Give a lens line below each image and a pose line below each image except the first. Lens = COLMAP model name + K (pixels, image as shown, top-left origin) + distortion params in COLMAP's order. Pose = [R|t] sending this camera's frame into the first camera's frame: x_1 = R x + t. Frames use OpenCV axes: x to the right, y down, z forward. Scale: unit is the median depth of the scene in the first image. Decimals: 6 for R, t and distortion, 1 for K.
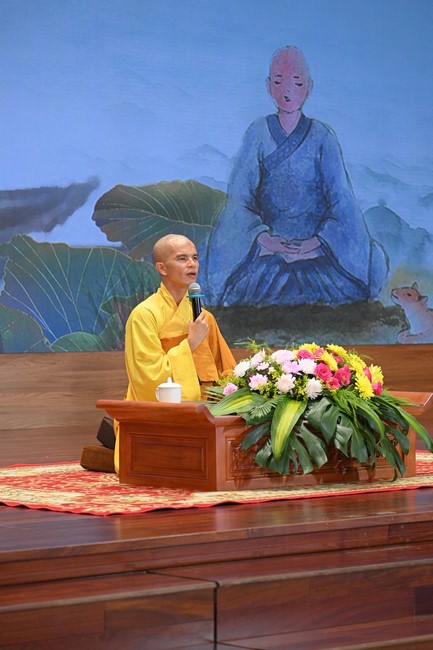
lens RADIAL K [[2083.1, 0, 216.5], [0, 2083.1, 325.0], [0, 0, 1]] dist [-0.747518, -0.025359]
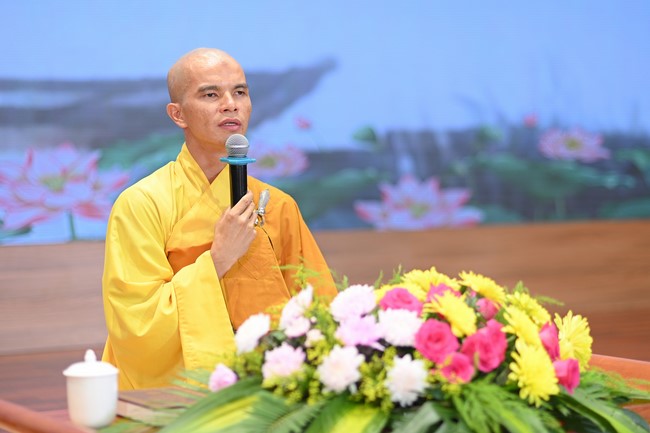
lens RADIAL K [[1668.4, 0, 325.0], [0, 1668.4, 216.5], [0, 0, 1]] dist [0.034274, 0.327035]
pose [[0.984047, -0.000737, -0.177910, 0.089768], [0.005308, 0.999668, 0.025216, -0.012667], [0.177832, -0.025758, 0.983724, 0.632634]]
